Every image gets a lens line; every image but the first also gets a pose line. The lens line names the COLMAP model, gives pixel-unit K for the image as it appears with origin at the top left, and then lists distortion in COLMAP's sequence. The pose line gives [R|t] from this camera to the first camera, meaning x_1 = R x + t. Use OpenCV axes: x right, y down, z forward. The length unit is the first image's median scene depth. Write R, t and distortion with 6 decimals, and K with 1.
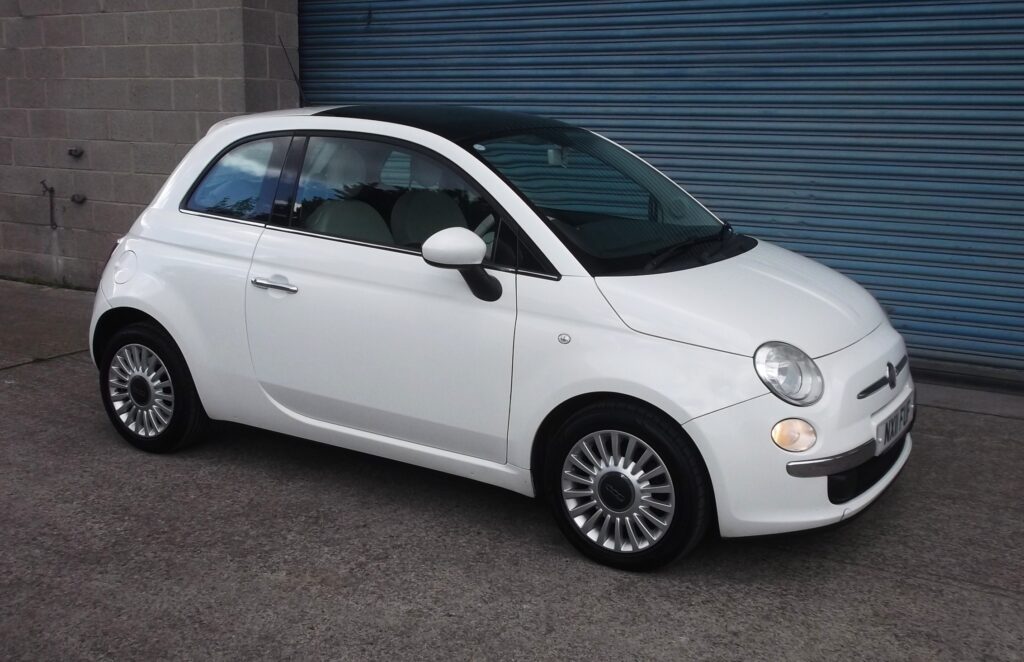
lens RADIAL K [[1093.1, 0, 560.6], [0, 1093.1, 316.9], [0, 0, 1]] dist [0.001402, 0.000000]
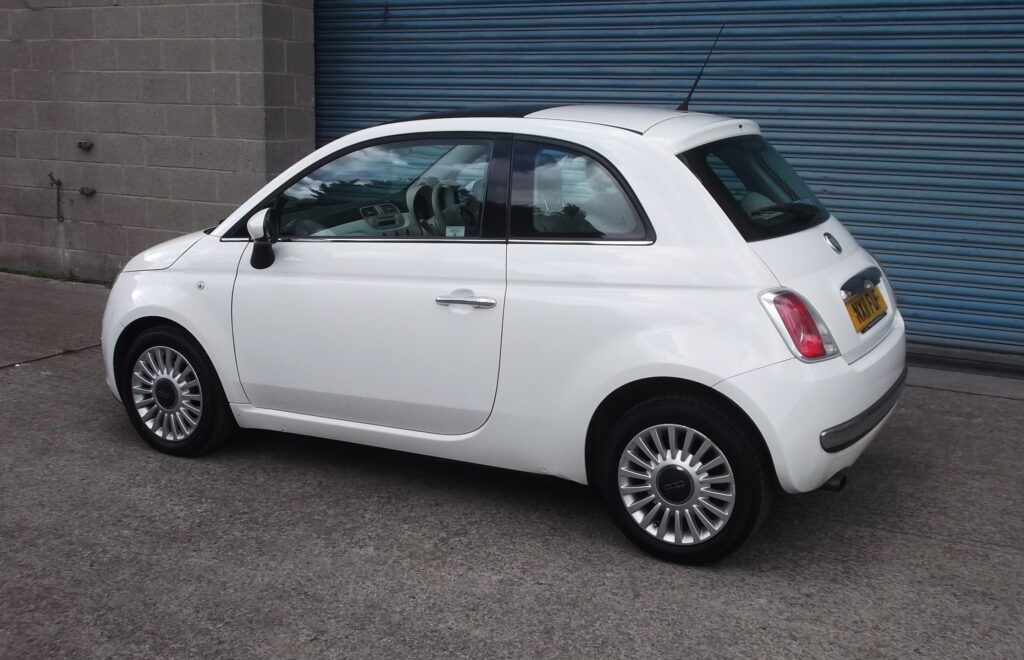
lens RADIAL K [[1099.0, 0, 591.3], [0, 1099.0, 299.1], [0, 0, 1]] dist [0.000463, 0.000000]
pose [[0.998367, -0.002649, 0.057070, -0.088576], [0.003346, 0.999921, -0.012117, 0.008074], [-0.057033, 0.012288, 0.998297, -0.055228]]
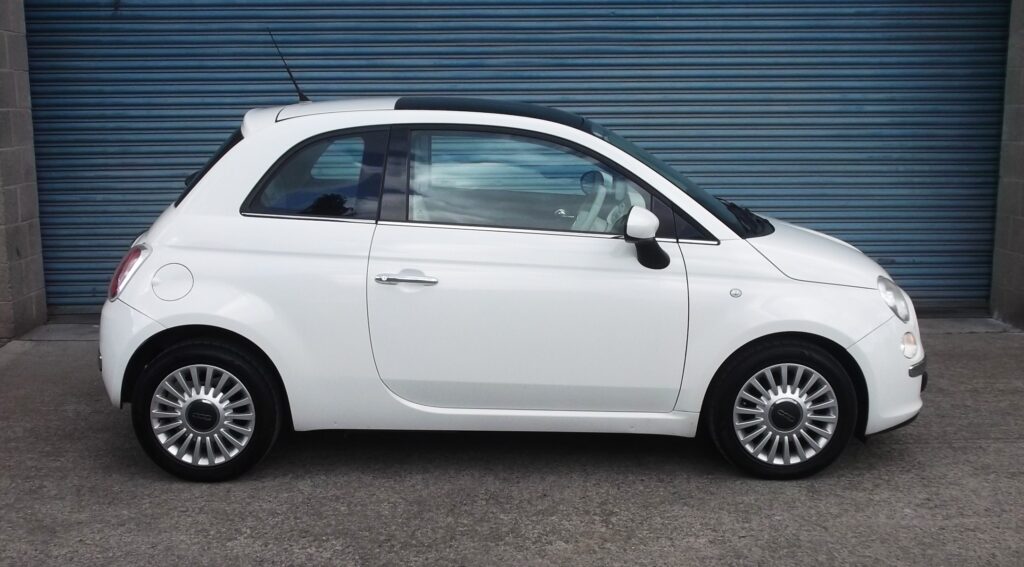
lens RADIAL K [[1113.3, 0, 539.5], [0, 1113.3, 275.2], [0, 0, 1]] dist [0.000120, 0.000000]
pose [[0.856879, -0.097781, 0.506160, -0.688945], [0.110969, 0.993815, 0.004129, -0.024292], [-0.503433, 0.052630, 0.862430, 0.064770]]
